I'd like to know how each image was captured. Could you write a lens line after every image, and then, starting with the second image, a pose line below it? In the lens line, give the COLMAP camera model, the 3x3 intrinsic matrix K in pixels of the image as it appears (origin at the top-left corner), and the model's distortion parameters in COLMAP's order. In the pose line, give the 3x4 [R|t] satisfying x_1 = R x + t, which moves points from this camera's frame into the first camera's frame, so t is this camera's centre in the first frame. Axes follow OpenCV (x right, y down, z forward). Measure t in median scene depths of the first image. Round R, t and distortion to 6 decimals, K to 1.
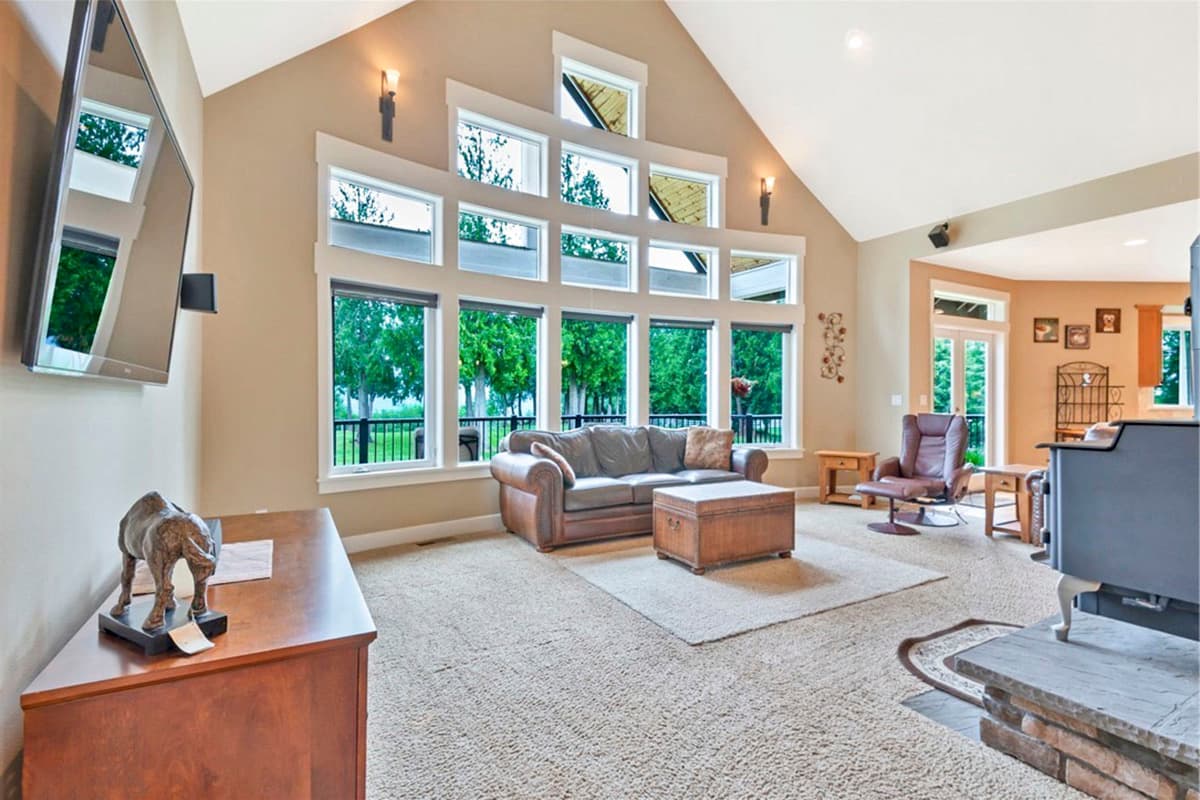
lens RADIAL K [[555.1, 0, 613.1], [0, 555.1, 396.9], [0, 0, 1]] dist [0.000003, -0.000263]
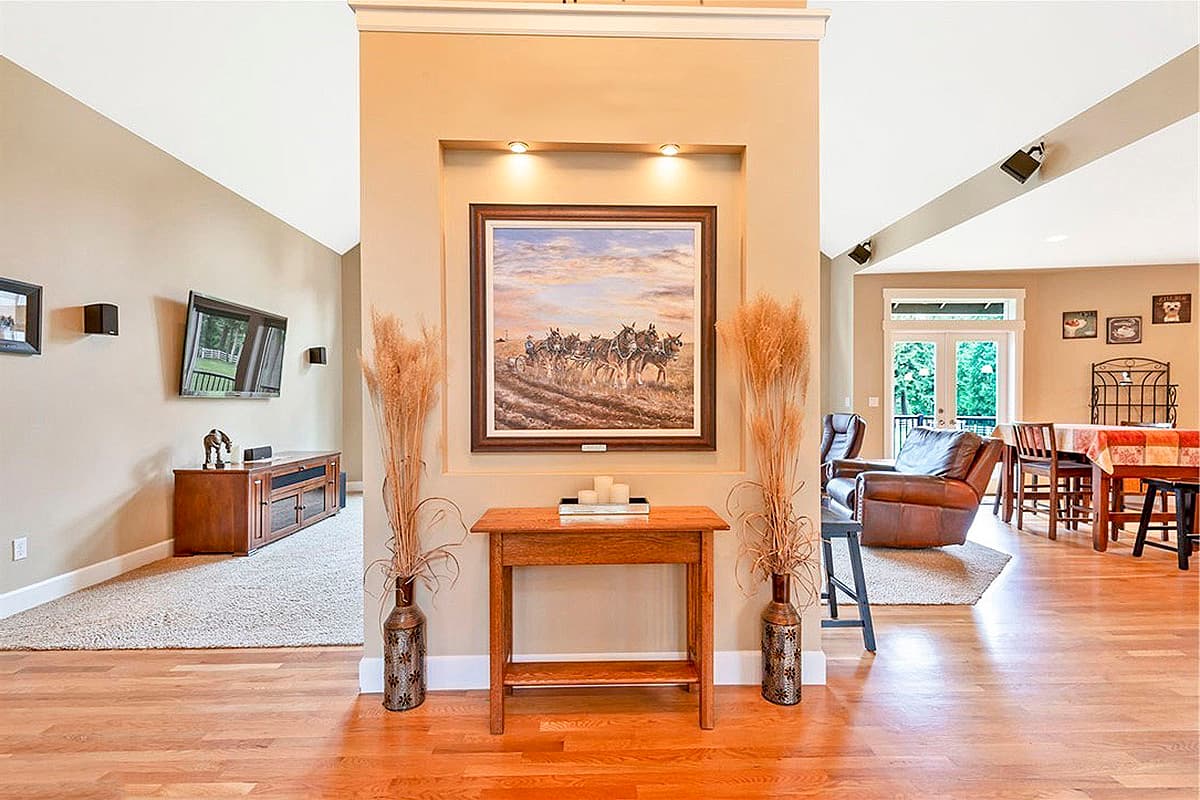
lens RADIAL K [[567.3, 0, 623.7], [0, 567.3, 406.3], [0, 0, 1]] dist [-0.002464, -0.000578]
pose [[0.885479, -0.000868, -0.464678, 0.549788], [0.006218, 0.999931, 0.009982, -0.000098], [0.464637, -0.011728, 0.885423, -0.174881]]
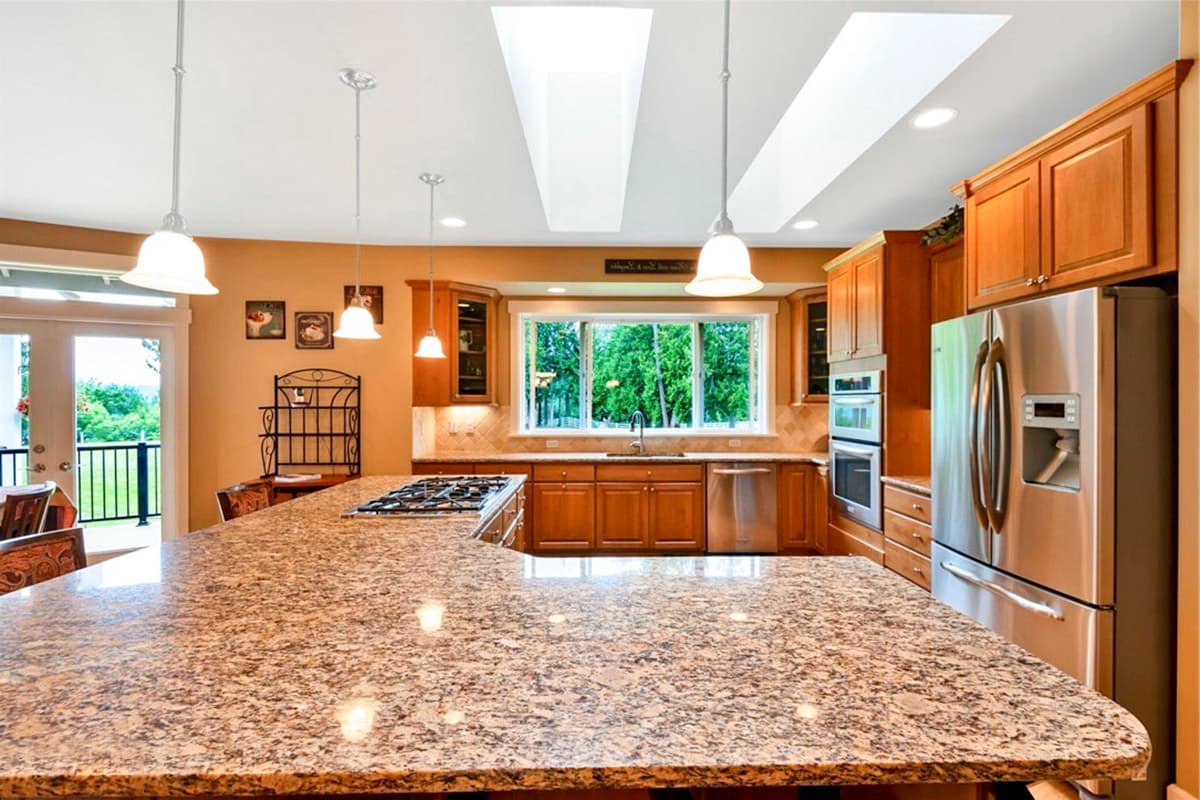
lens RADIAL K [[538.3, 0, 600.0], [0, 538.3, 400.0], [0, 0, 1]] dist [0.000147, -0.000037]
pose [[0.999763, -0.003709, -0.021439, 1.185011], [0.003750, 0.999991, 0.001902, -0.026822], [0.021432, -0.001982, 0.999768, 0.381792]]
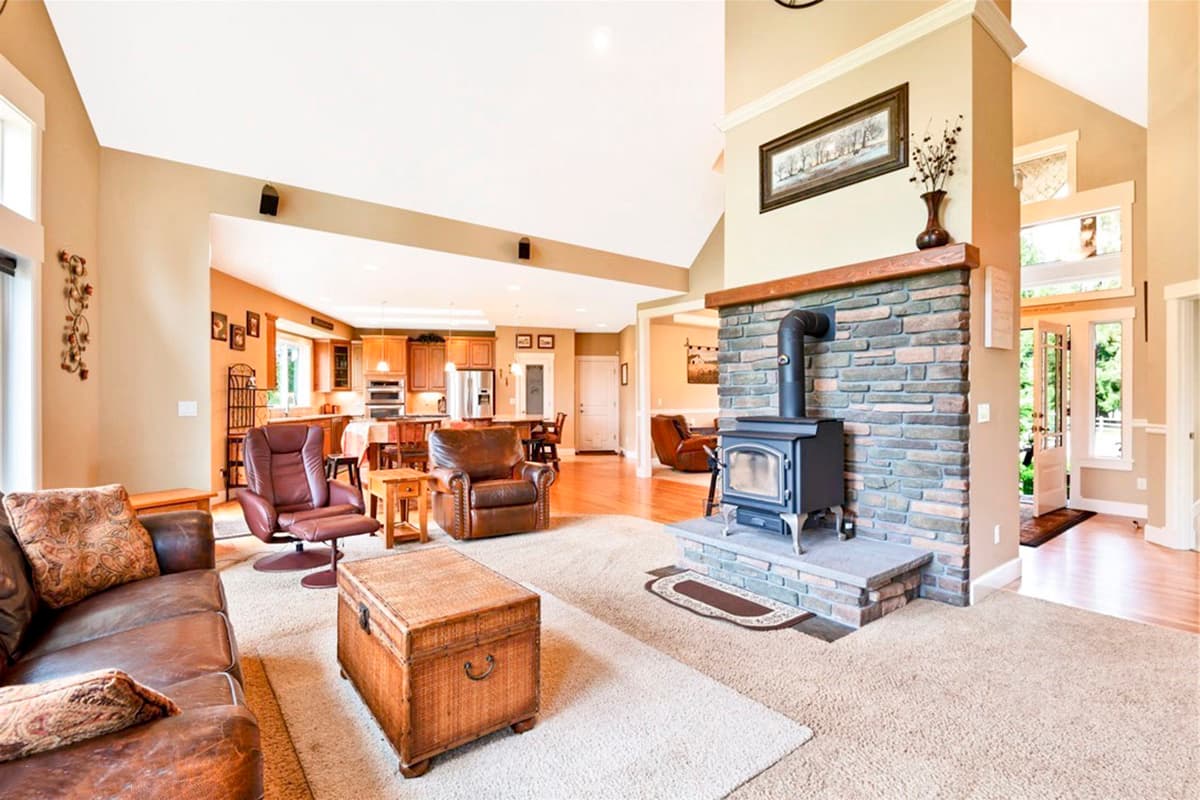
lens RADIAL K [[555.1, 0, 613.1], [0, 555.1, 396.9], [0, 0, 1]] dist [0.000003, -0.000263]
pose [[-0.134405, -0.006129, 0.990907, -0.206417], [-0.000650, 0.999981, 0.006097, -0.011222], [-0.990926, 0.000176, -0.134407, 0.484931]]
